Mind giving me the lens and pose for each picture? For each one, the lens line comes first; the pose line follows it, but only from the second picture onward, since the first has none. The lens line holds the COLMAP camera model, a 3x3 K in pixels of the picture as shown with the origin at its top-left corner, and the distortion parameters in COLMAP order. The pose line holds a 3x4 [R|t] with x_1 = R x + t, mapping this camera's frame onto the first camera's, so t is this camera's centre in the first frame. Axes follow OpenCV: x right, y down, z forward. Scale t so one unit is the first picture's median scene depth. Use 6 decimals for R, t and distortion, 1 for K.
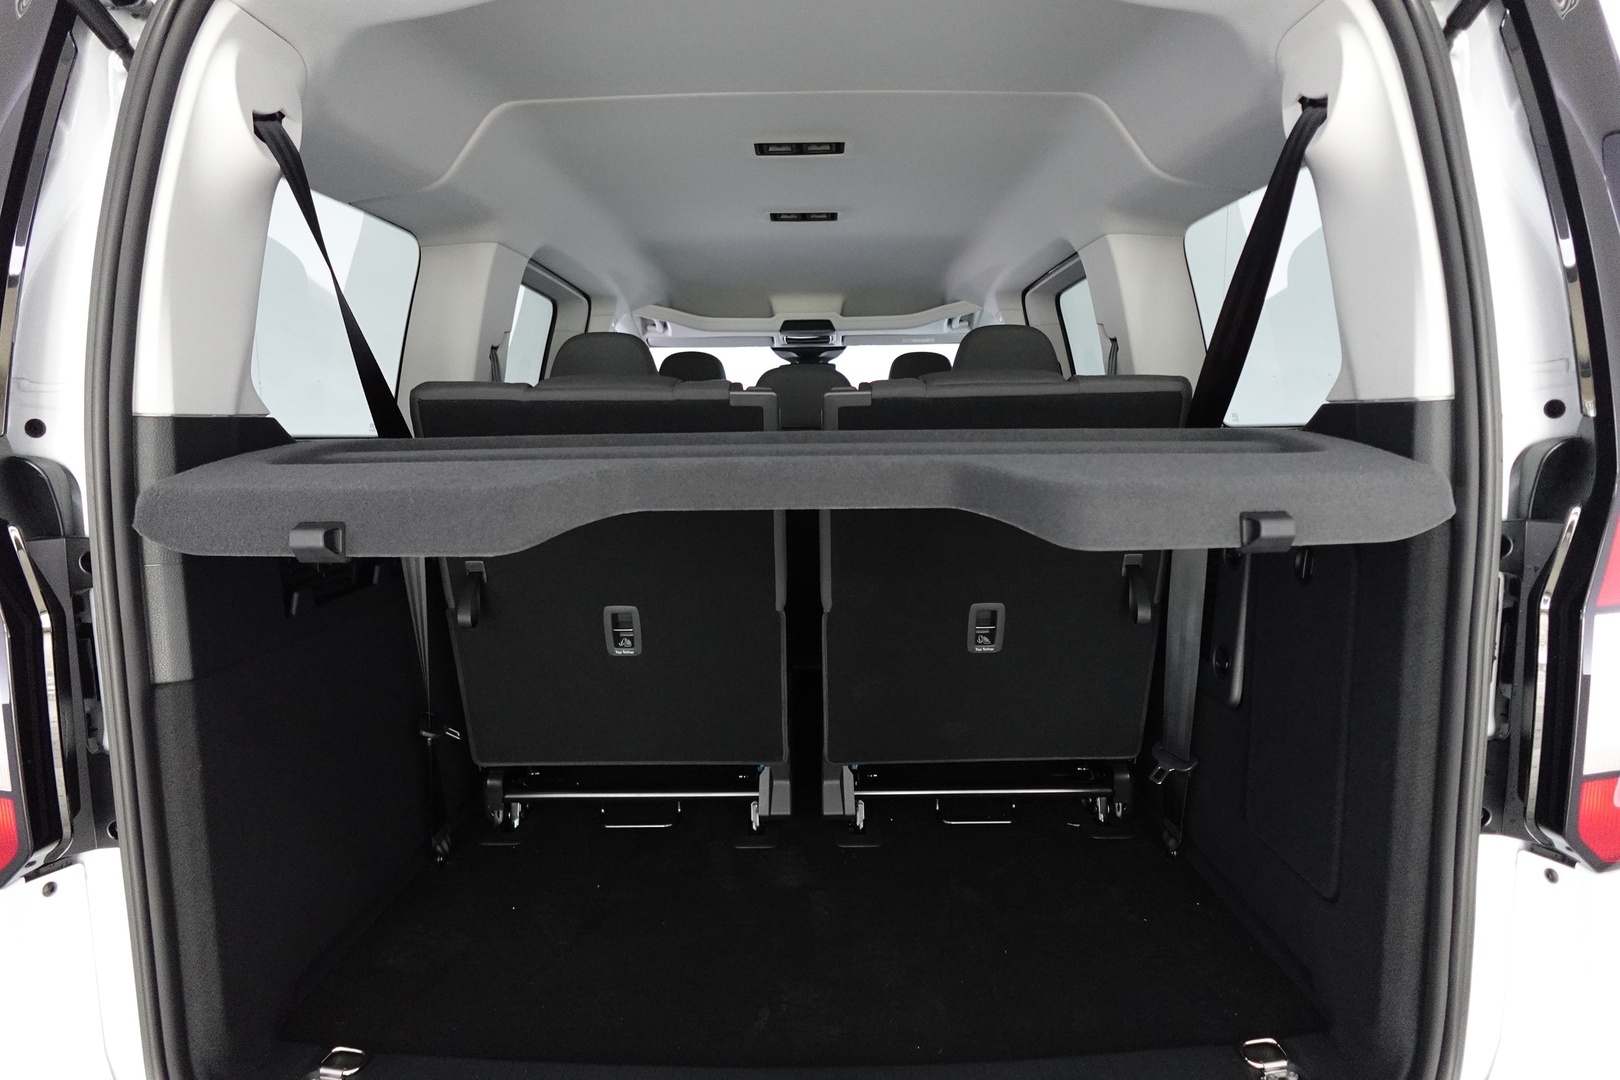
lens RADIAL K [[911.2, 0, 809.2], [0, 911.2, 539.3], [0, 0, 1]] dist [-0.003901, -0.000841]
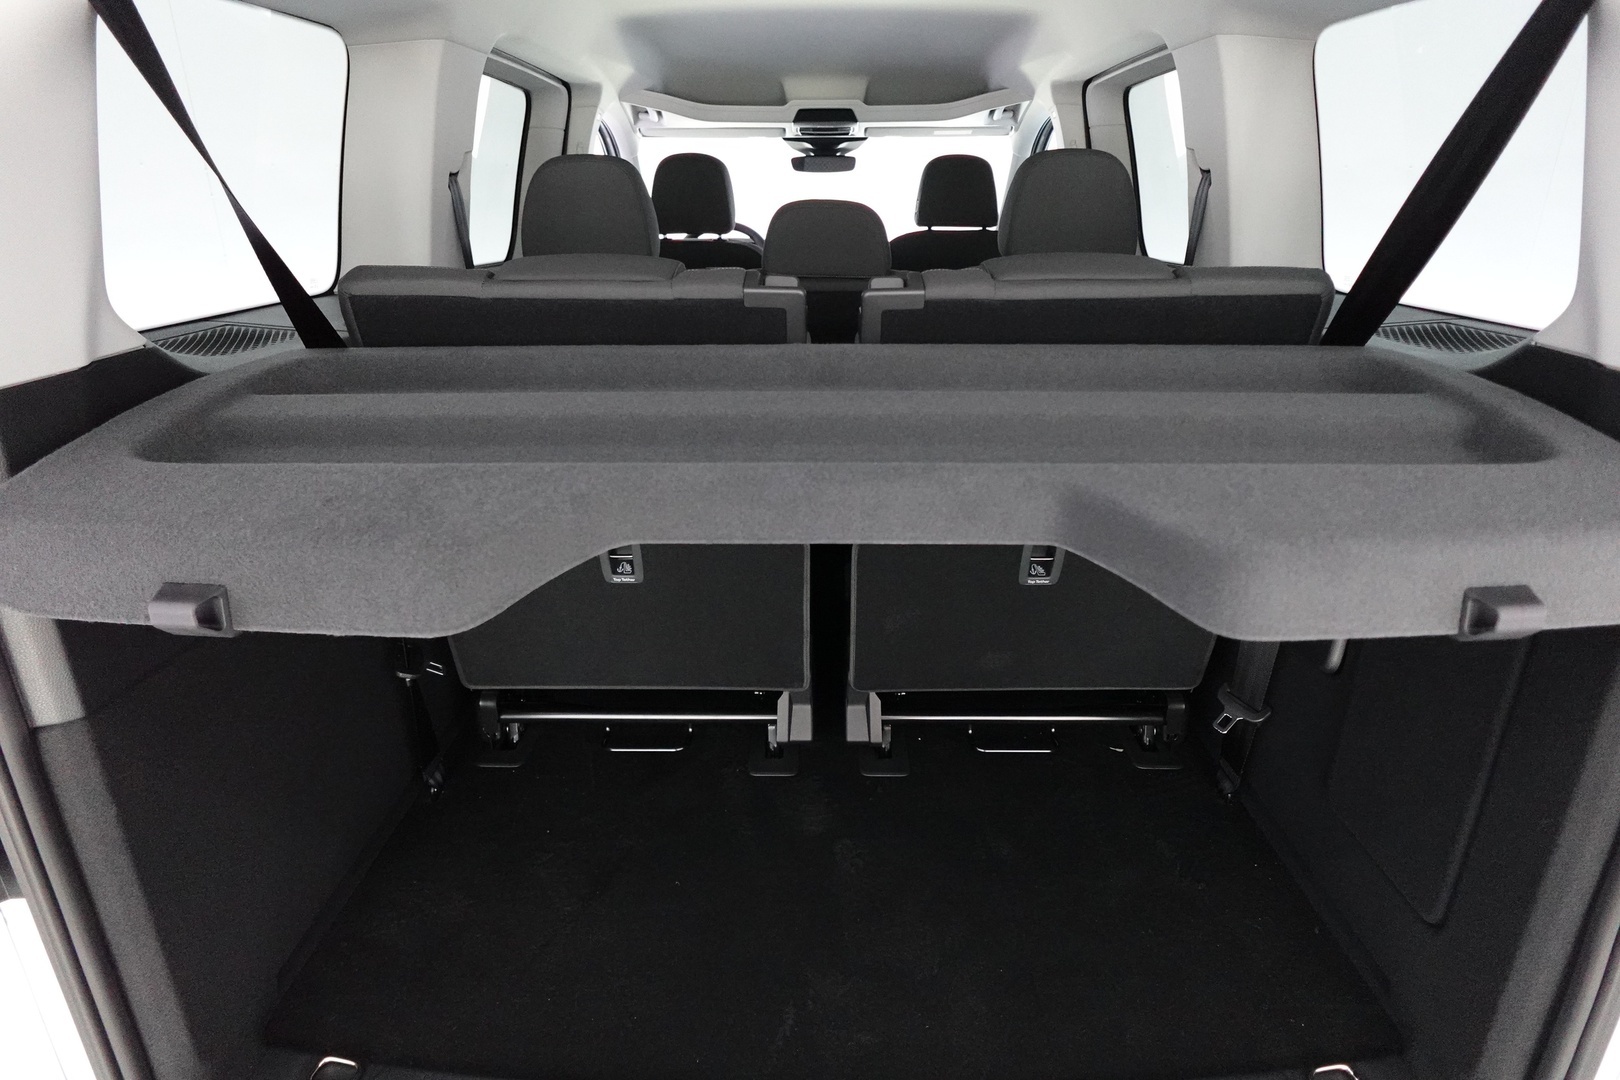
lens RADIAL K [[911.2, 0, 810.0], [0, 911.2, 536.0], [0, 0, 1]] dist [-0.003901, -0.000841]
pose [[0.999945, 0.010140, -0.002706, -0.021754], [-0.009200, 0.971013, 0.238848, -0.119668], [0.005050, -0.238810, 0.971053, 0.156627]]
